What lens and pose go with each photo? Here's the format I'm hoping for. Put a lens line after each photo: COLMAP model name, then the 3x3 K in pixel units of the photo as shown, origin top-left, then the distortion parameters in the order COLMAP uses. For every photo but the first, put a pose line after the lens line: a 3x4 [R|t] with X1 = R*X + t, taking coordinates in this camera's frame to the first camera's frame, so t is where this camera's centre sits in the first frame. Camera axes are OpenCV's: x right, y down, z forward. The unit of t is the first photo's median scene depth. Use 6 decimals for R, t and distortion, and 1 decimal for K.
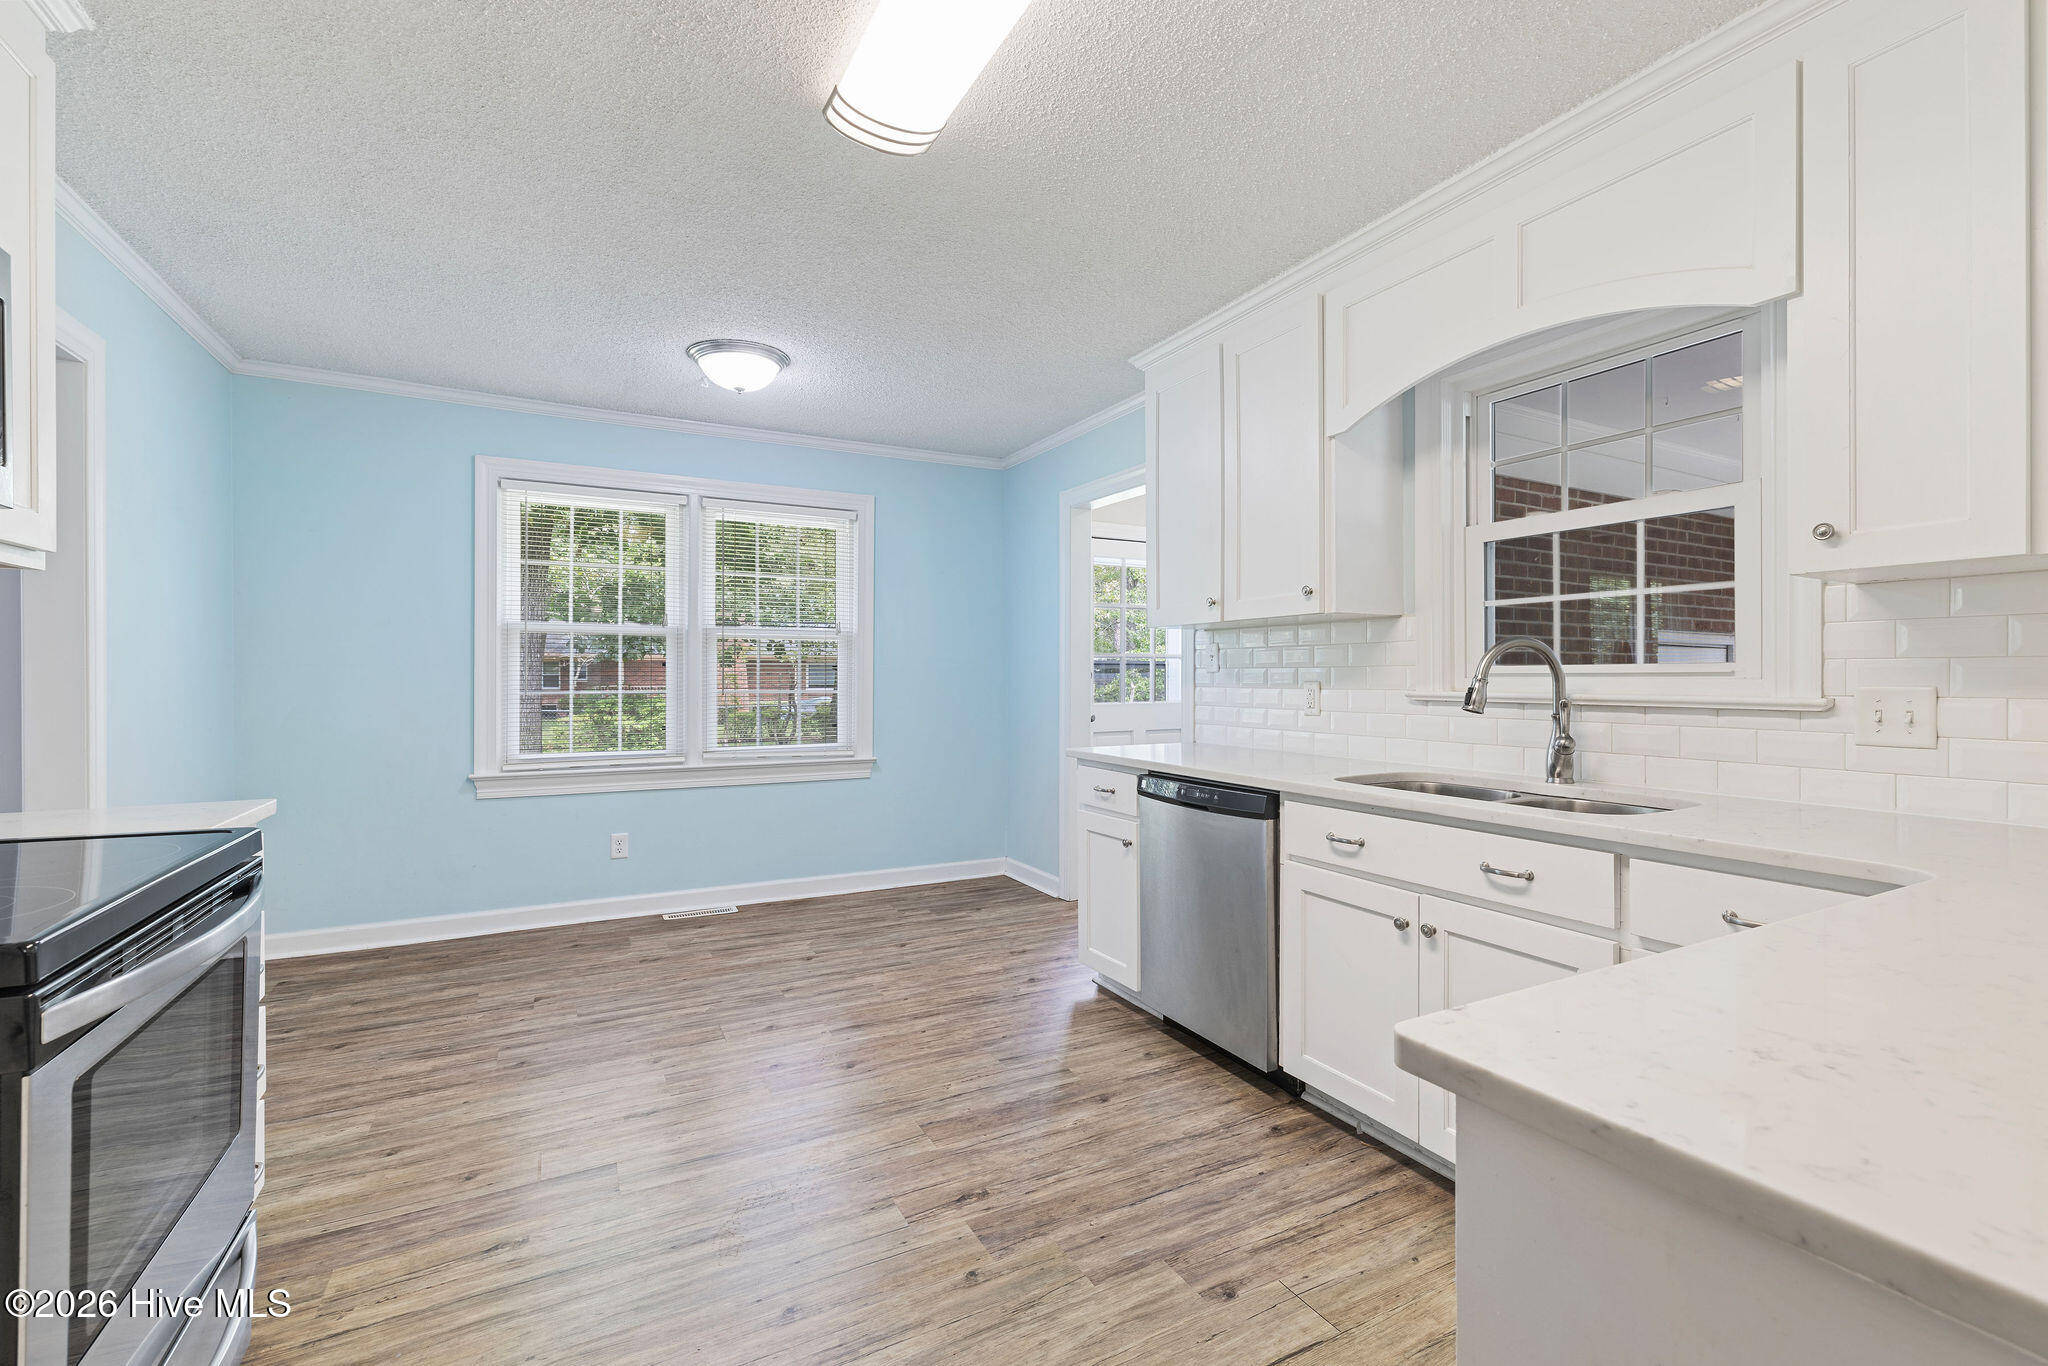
lens RADIAL K [[877.9, 0, 1020.6], [0, 877.9, 679.0], [0, 0, 1]] dist [-0.001761, 0.003216]
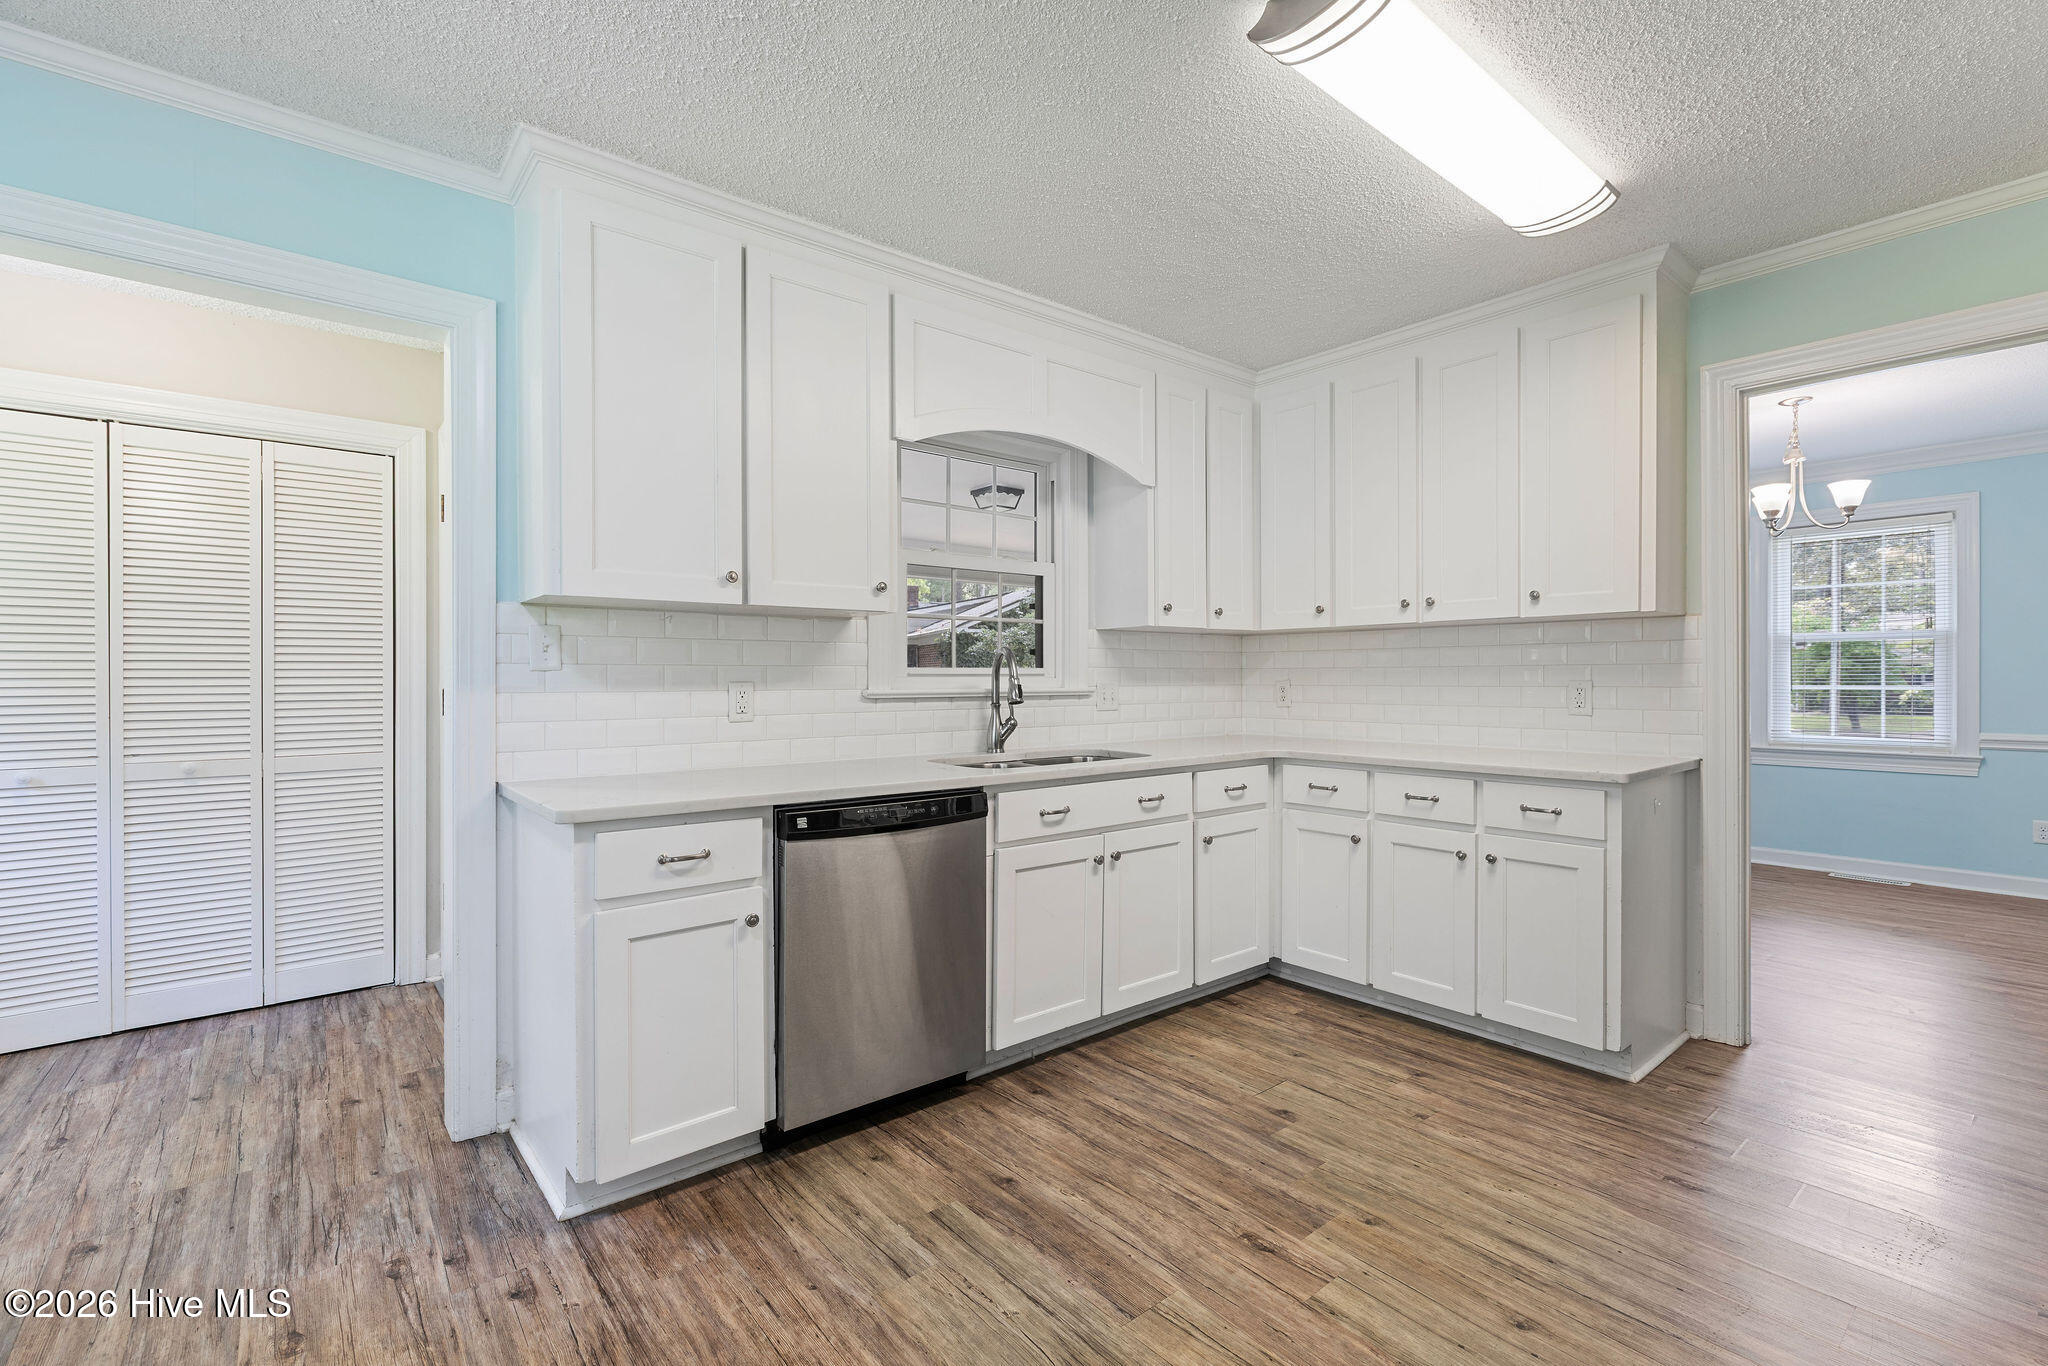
lens RADIAL K [[900.1, 0, 1034.5], [0, 900.1, 676.4], [0, 0, 1]] dist [-0.001489, 0.000424]
pose [[-0.195868, 0.003018, 0.980626, -0.846385], [0.004863, 0.999986, -0.002106, 0.000141], [-0.980618, 0.004357, -0.195880, 1.282174]]
